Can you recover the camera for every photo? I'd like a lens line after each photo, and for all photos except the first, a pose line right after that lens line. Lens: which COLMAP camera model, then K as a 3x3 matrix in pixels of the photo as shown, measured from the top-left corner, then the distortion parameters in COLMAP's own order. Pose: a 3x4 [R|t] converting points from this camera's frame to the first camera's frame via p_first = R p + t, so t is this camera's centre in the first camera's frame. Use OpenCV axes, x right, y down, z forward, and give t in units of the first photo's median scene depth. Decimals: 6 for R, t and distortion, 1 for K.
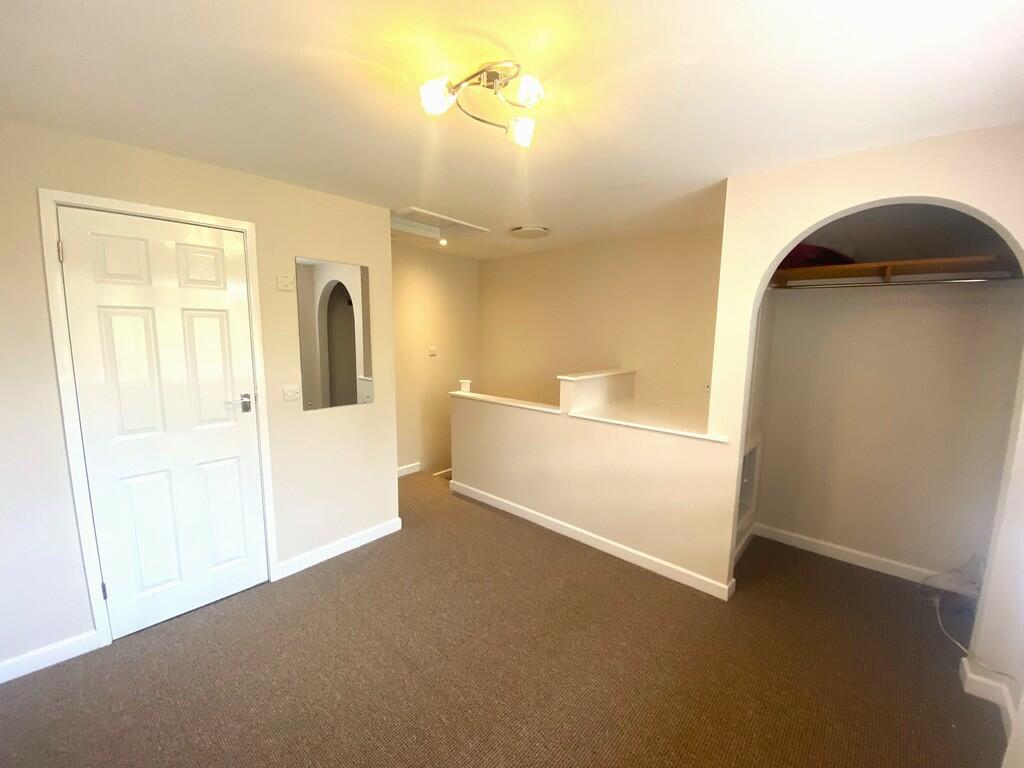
lens RADIAL K [[415.3, 0, 518.9], [0, 415.3, 386.1], [0, 0, 1]] dist [0.023930, -0.000123]
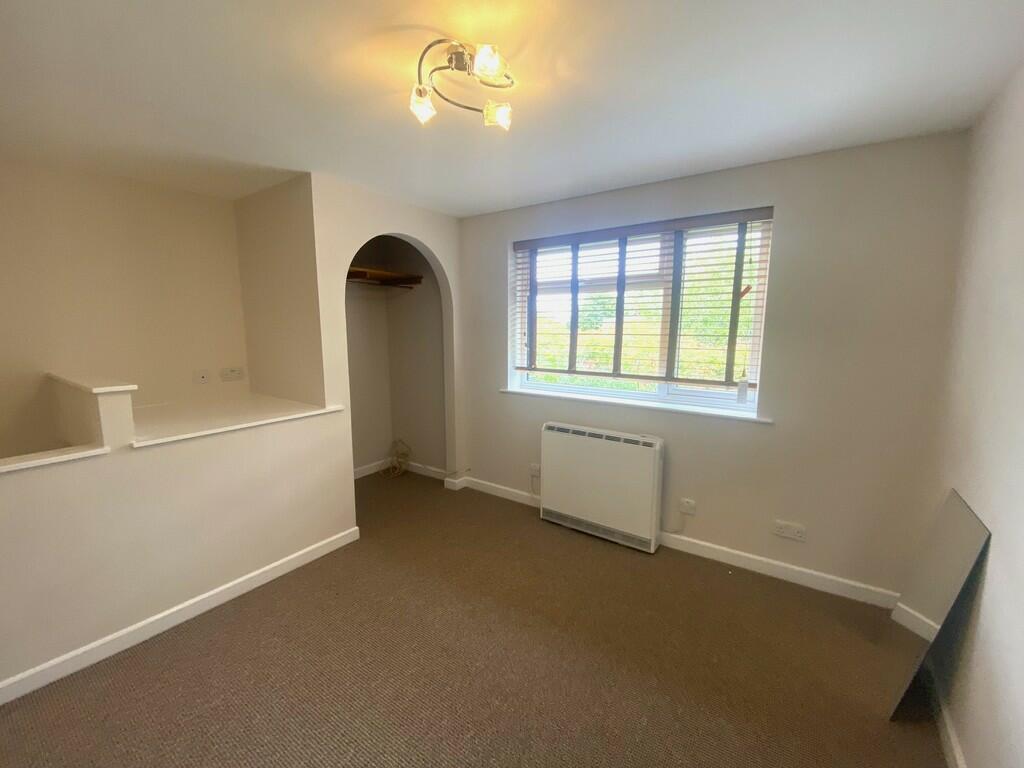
lens RADIAL K [[419.4, 0, 512.0], [0, 419.4, 384.0], [0, 0, 1]] dist [-0.001895, -0.000398]
pose [[-0.121985, -0.152875, 0.980688, -0.631863], [0.120952, 0.978413, 0.167565, -0.067583], [-0.985135, 0.139056, -0.100861, 0.583918]]
